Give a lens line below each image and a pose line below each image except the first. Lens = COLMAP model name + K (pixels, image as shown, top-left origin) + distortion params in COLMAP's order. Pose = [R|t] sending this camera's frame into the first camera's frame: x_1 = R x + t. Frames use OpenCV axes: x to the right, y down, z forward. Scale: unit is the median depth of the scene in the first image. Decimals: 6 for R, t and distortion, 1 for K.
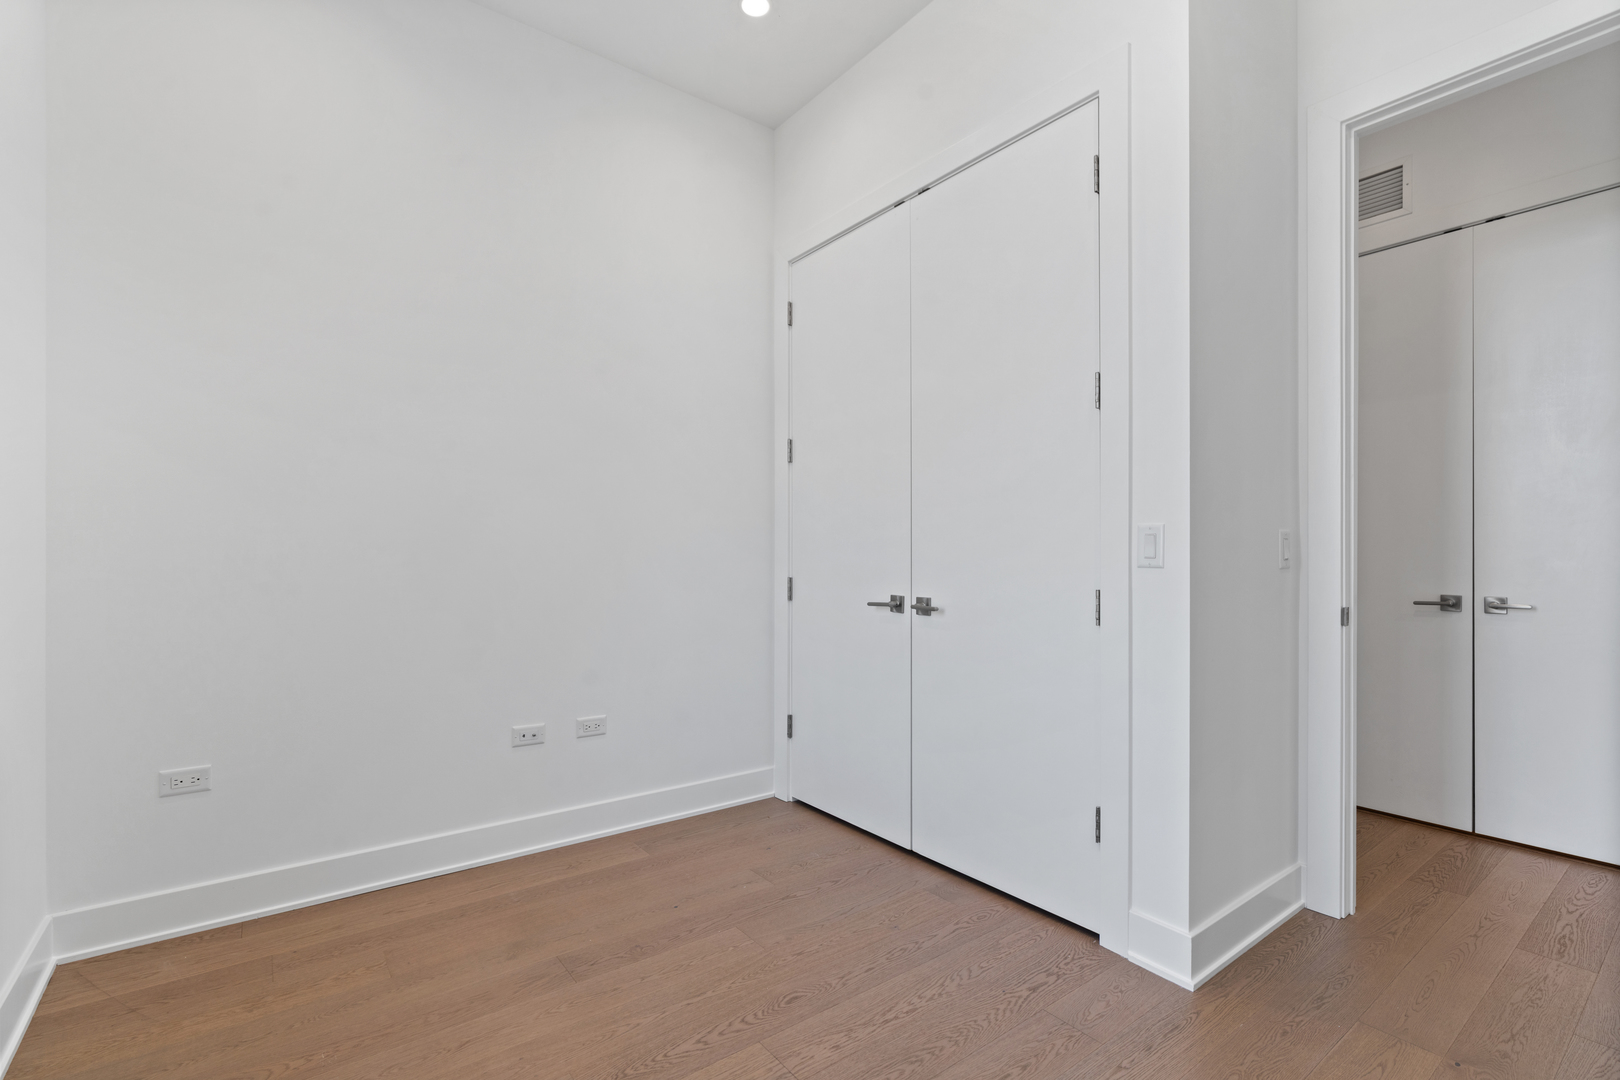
lens RADIAL K [[731.0, 0, 803.8], [0, 731.0, 535.8], [0, 0, 1]] dist [-0.002815, 0.000637]
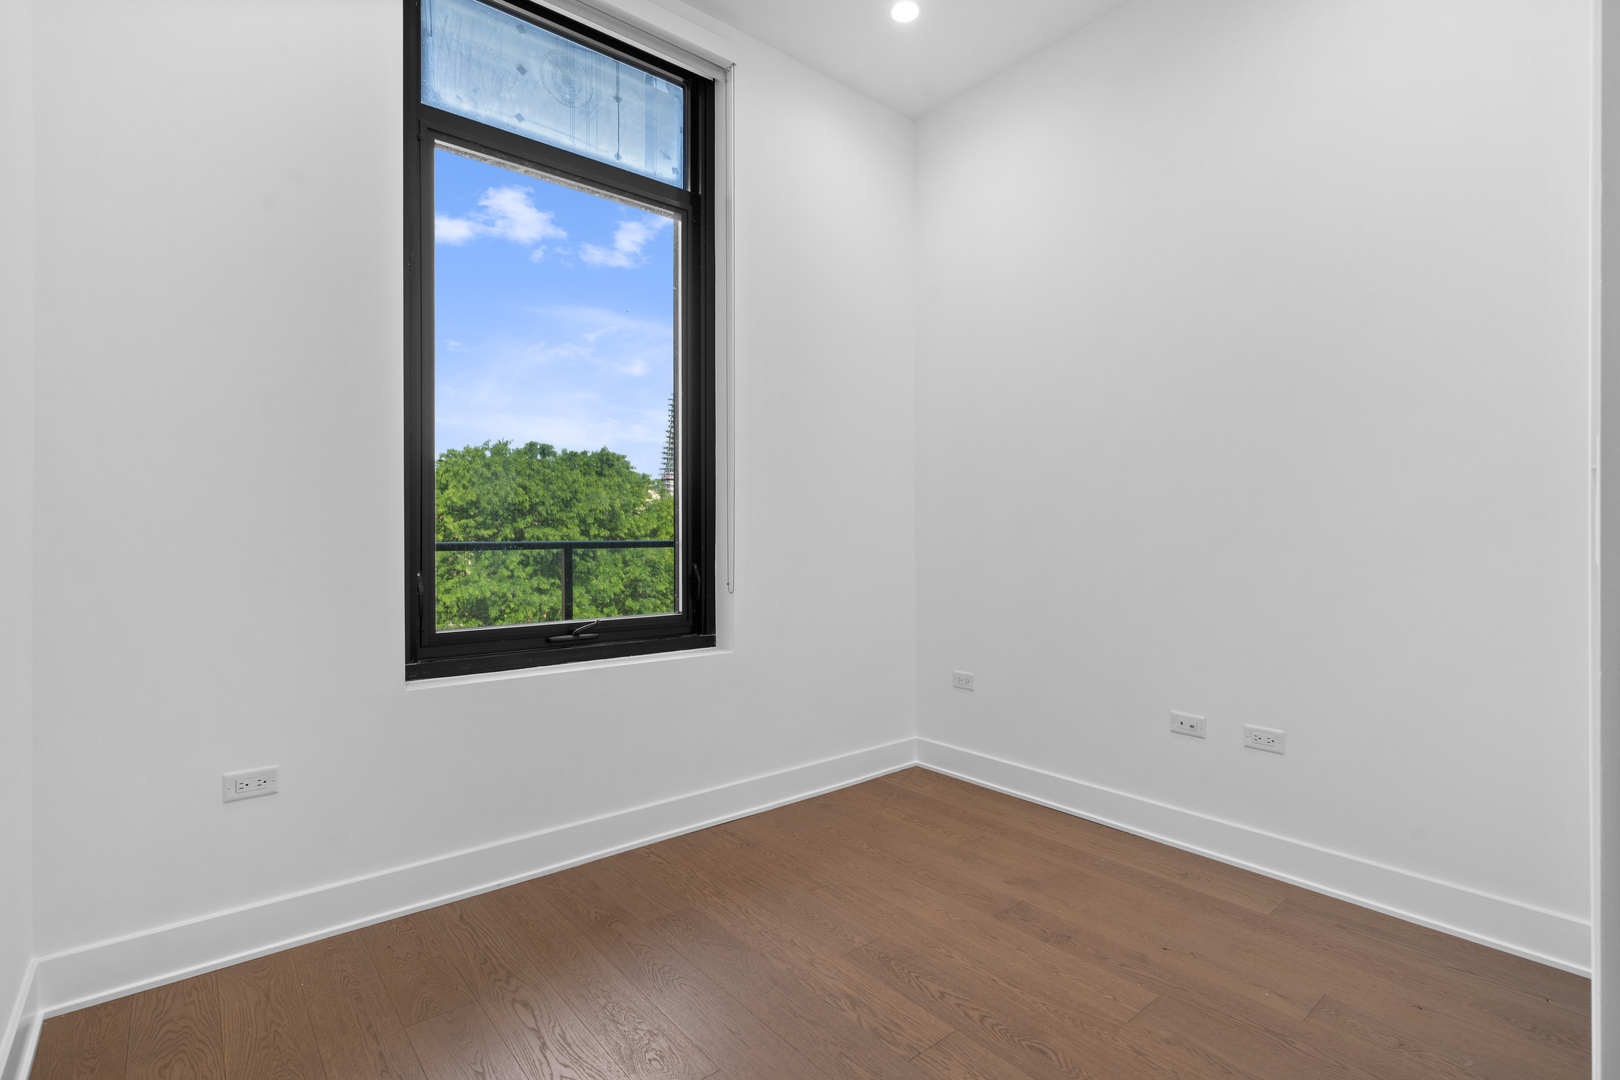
lens RADIAL K [[771.4, 0, 801.9], [0, 771.4, 539.5], [0, 0, 1]] dist [-0.002848, 0.000556]
pose [[0.044052, 0.005977, -0.999011, 0.781201], [0.024422, 0.999677, 0.007058, 0.023804], [0.998731, -0.024708, 0.043892, 0.630078]]
